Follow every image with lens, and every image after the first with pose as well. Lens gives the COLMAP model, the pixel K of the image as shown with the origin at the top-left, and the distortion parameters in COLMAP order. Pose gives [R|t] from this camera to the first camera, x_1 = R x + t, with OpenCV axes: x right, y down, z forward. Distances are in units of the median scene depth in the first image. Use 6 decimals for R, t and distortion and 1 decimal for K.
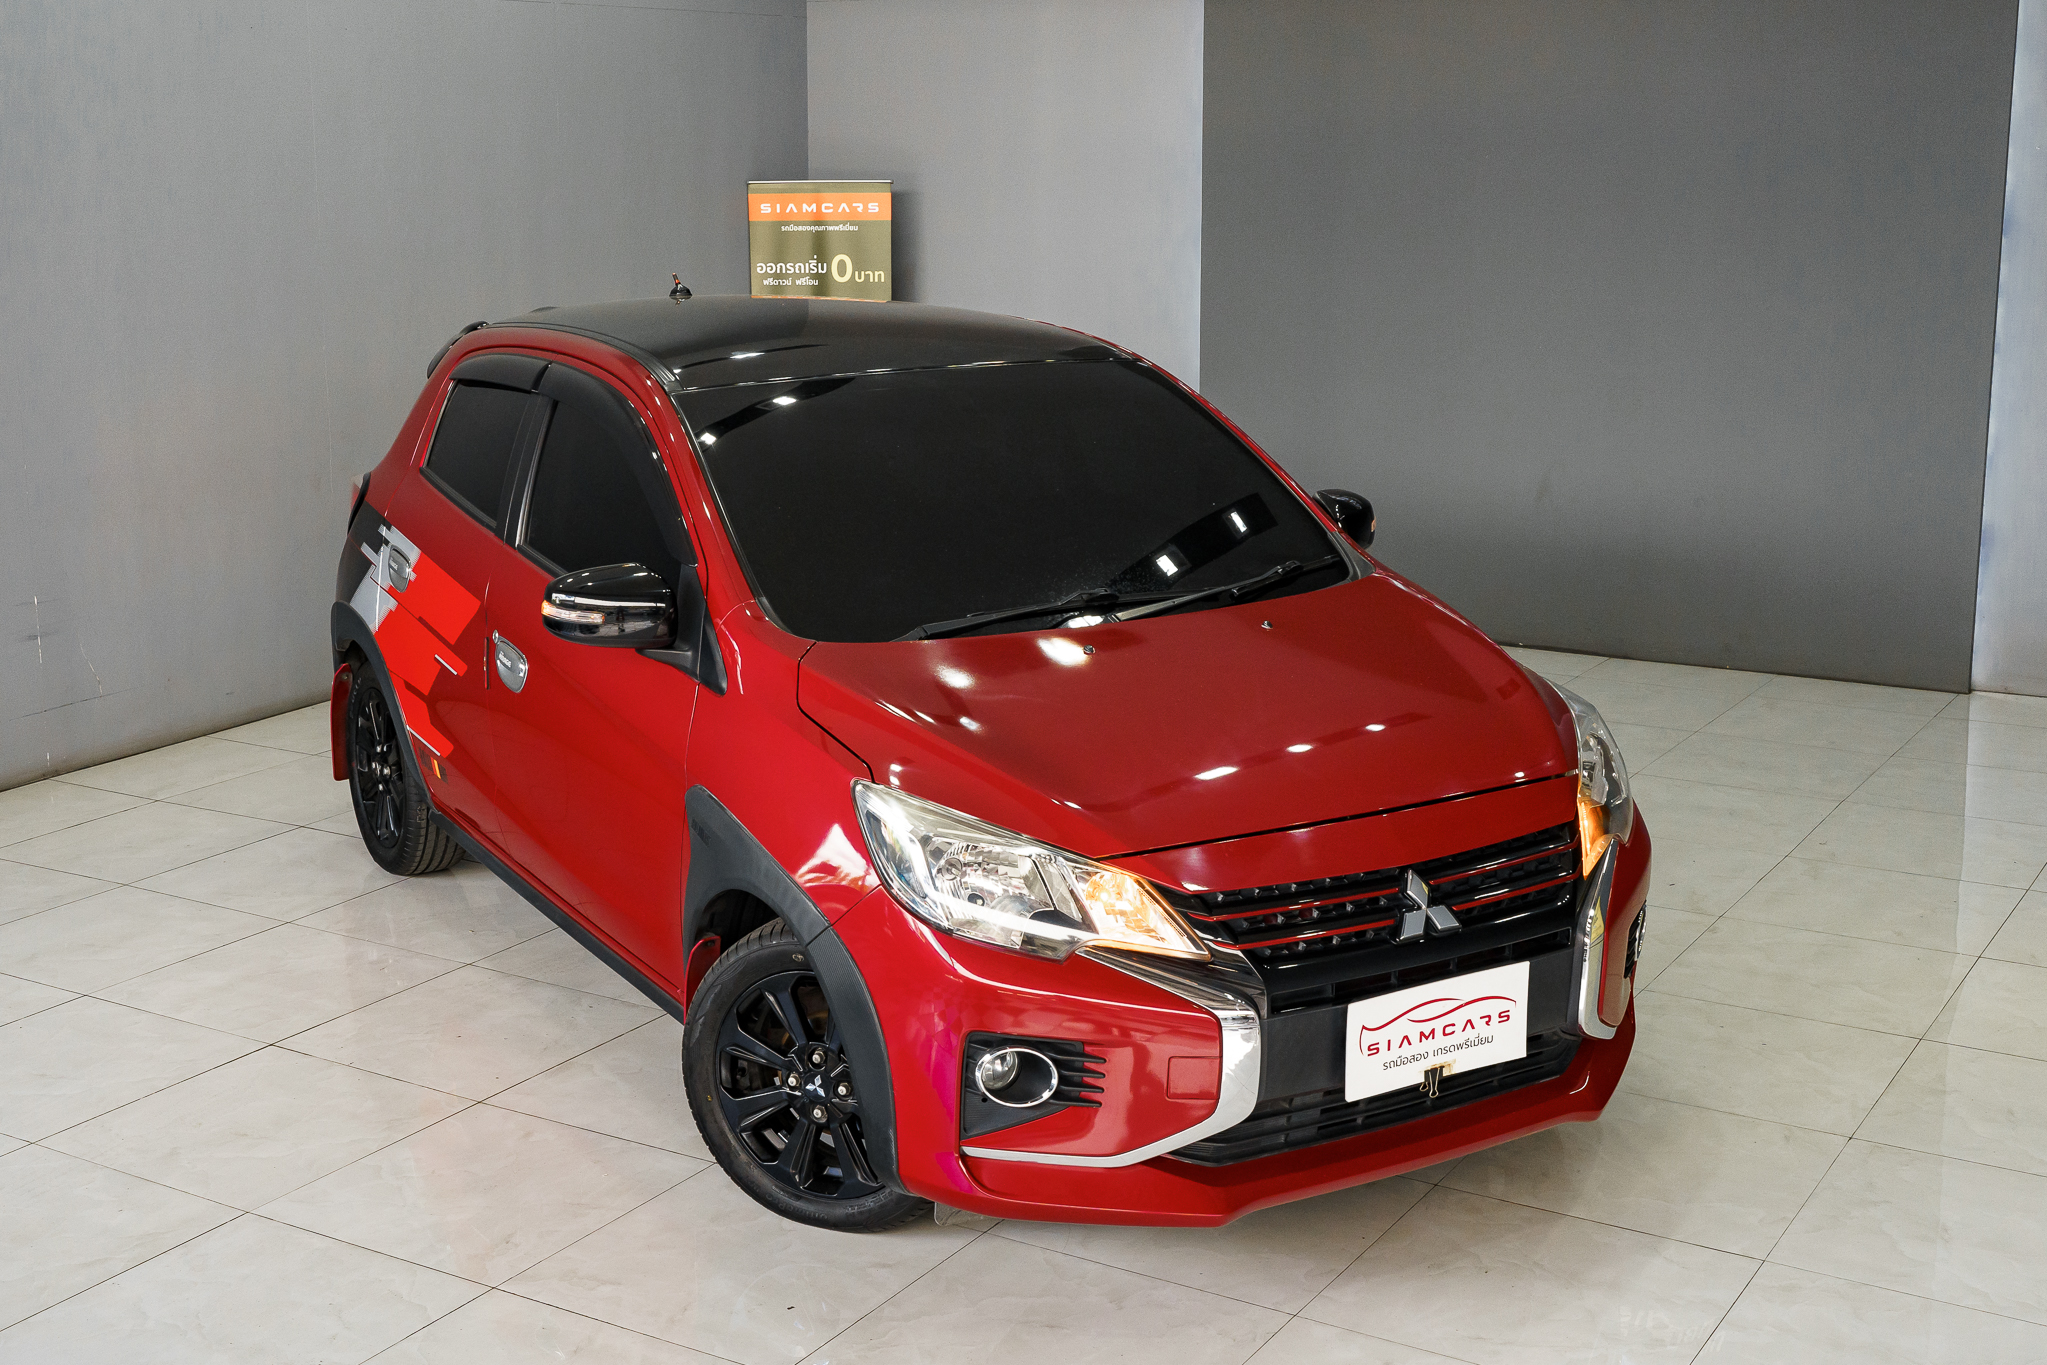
lens RADIAL K [[2544.0, 0, 976.8], [0, 2544.0, 616.0], [0, 0, 1]] dist [0.016720, 0.016271]
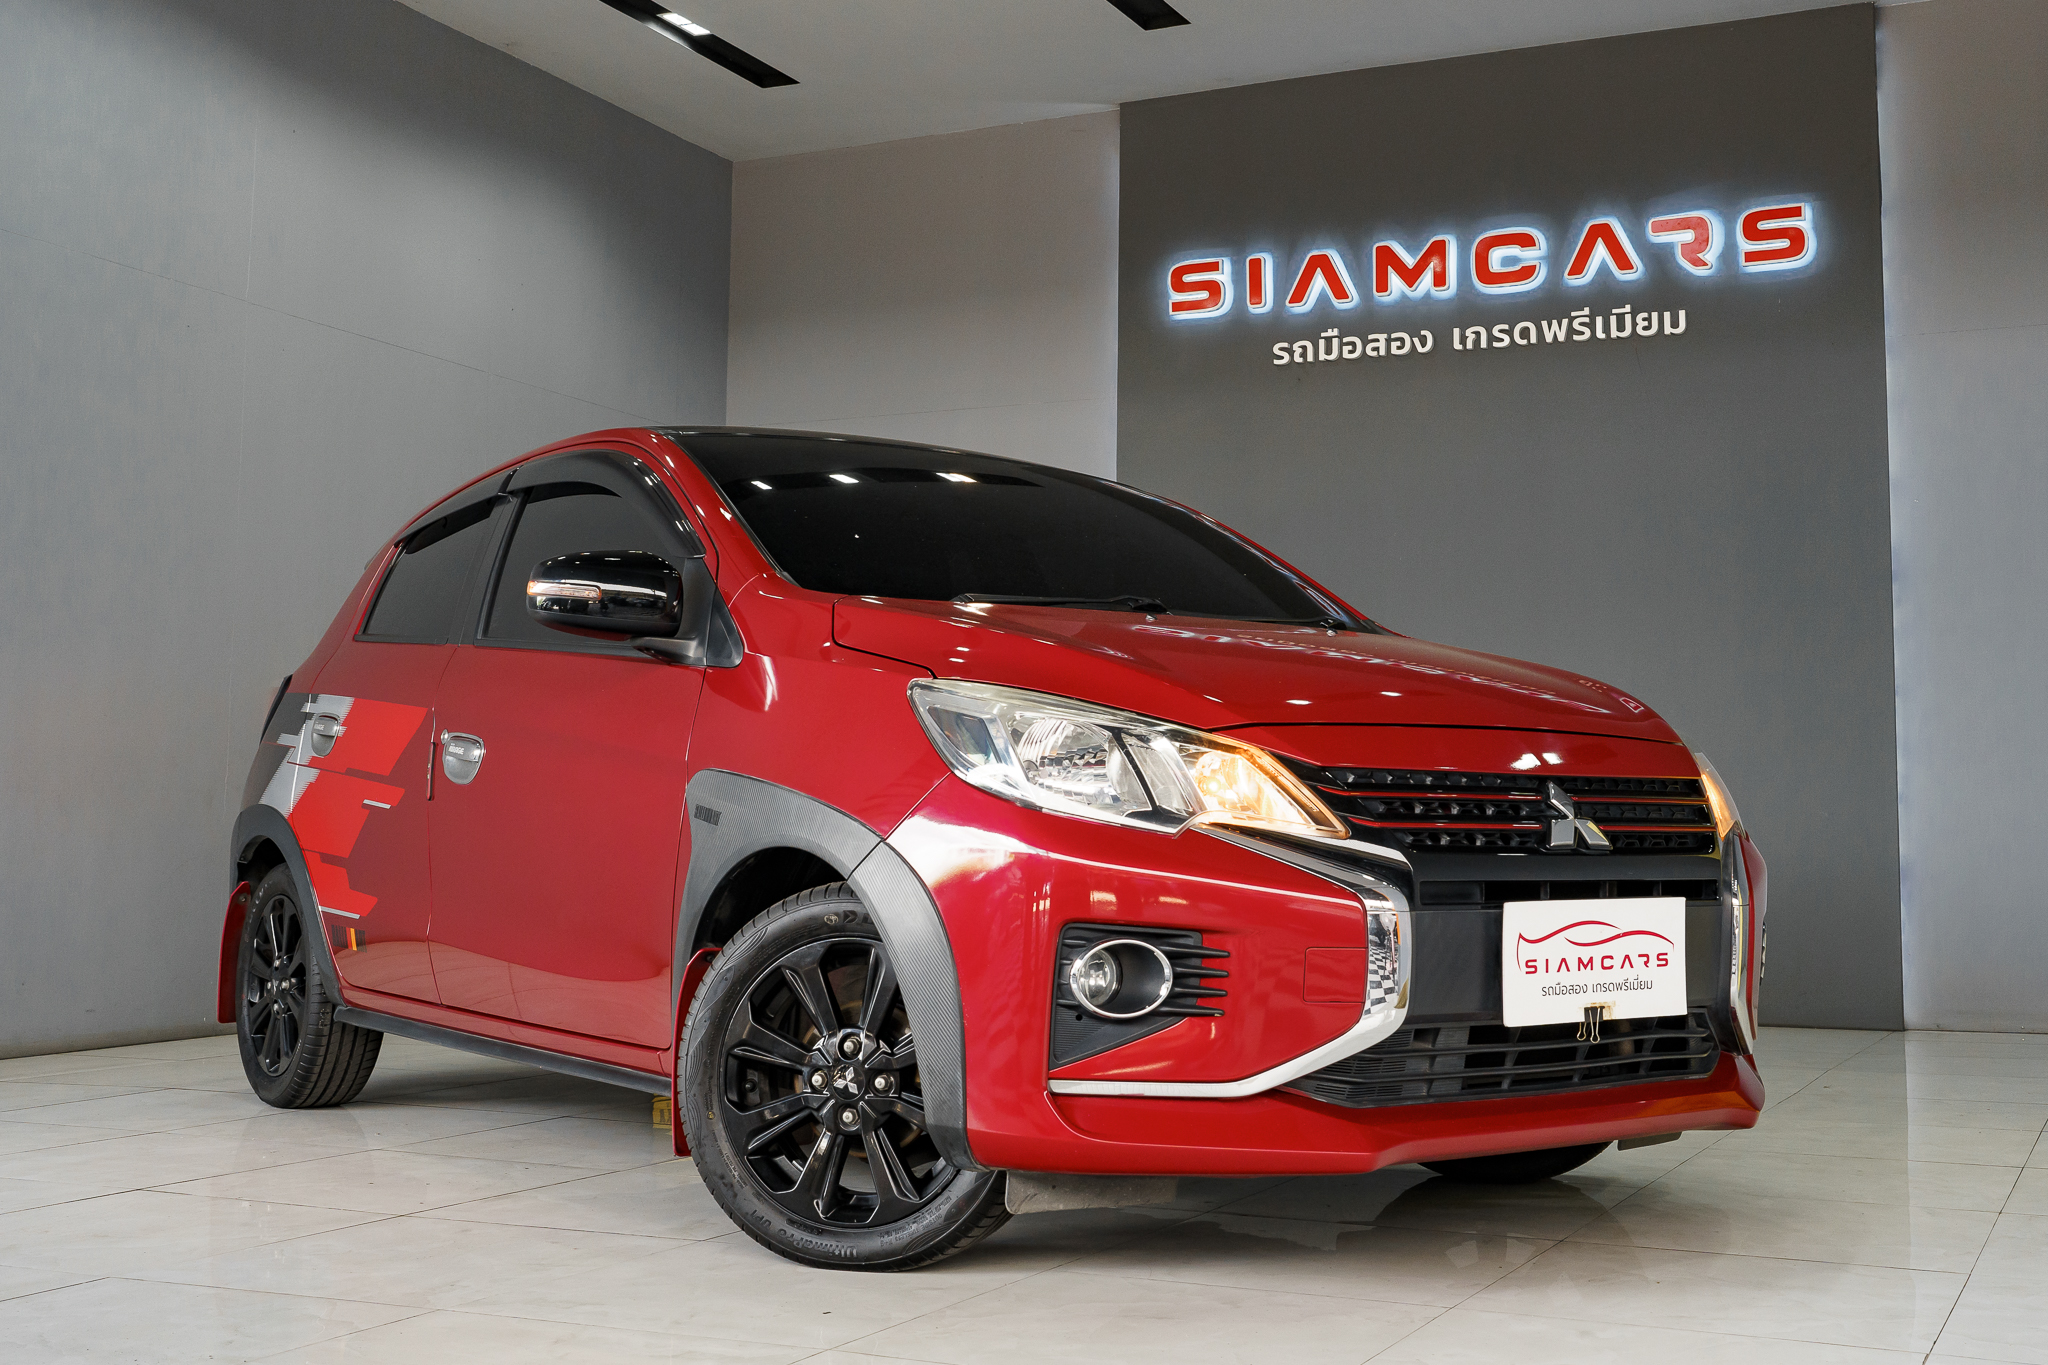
lens RADIAL K [[2352.6, 0, 1069.7], [0, 2352.6, 617.0], [0, 0, 1]] dist [-0.004867, 0.015338]
pose [[0.993307, 0.025333, 0.112691, -0.085667], [0.008263, 0.957566, -0.288095, 0.274896], [-0.115207, 0.287098, 0.950948, 0.232203]]
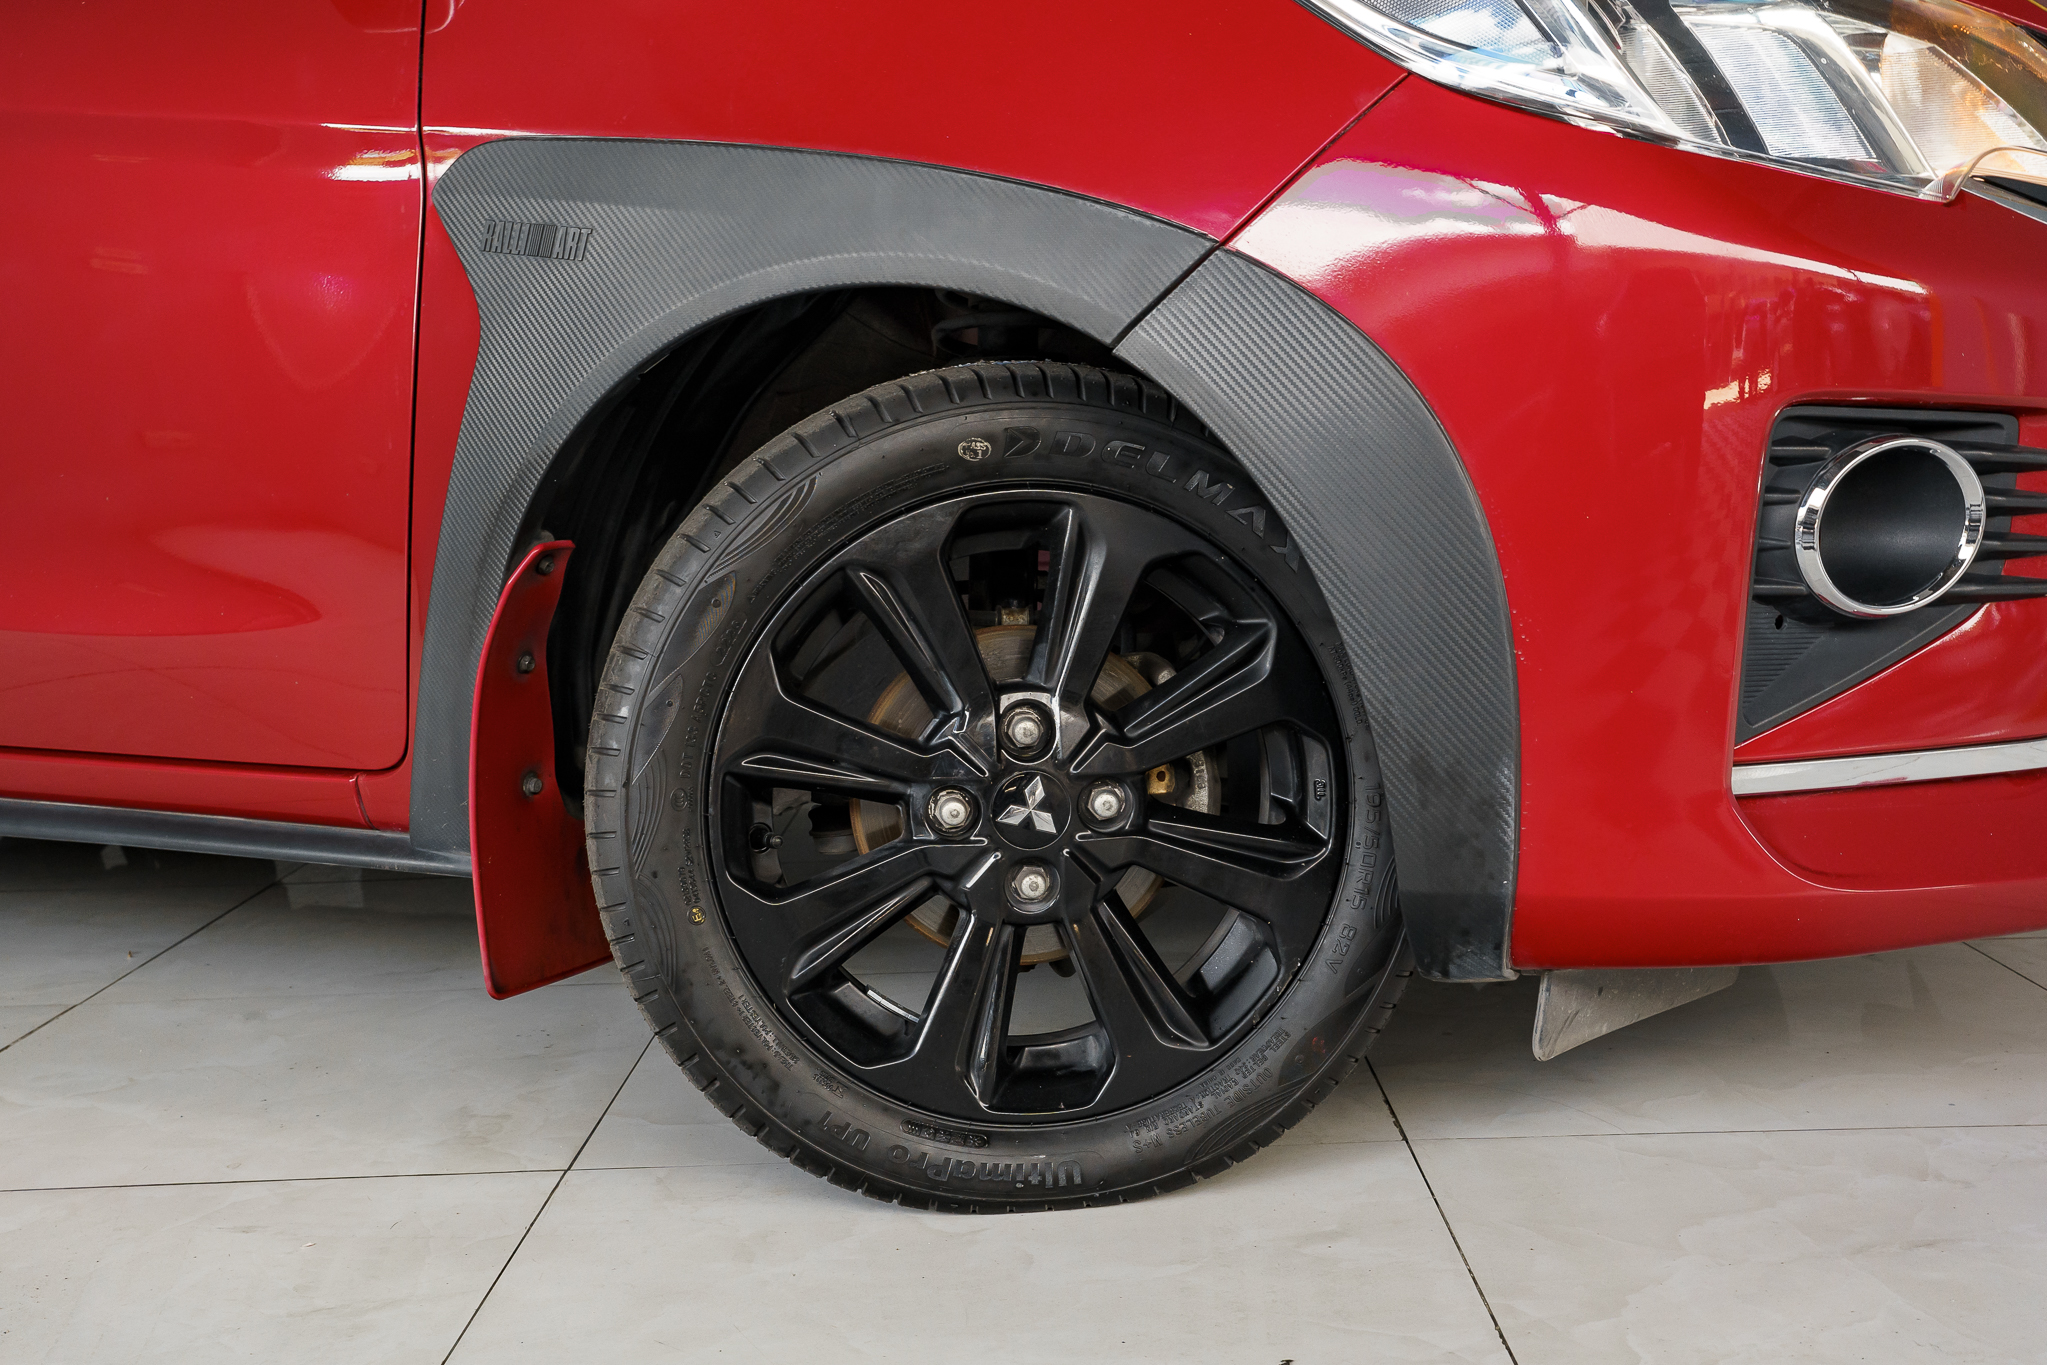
lens RADIAL K [[2544.0, 0, 976.8], [0, 2544.0, 616.0], [0, 0, 1]] dist [0.016720, 0.016271]
pose [[0.861840, -0.065575, 0.502923, -0.267455], [0.130462, 0.986902, -0.094889, 0.201332], [-0.490113, 0.147391, 0.859107, 0.718081]]
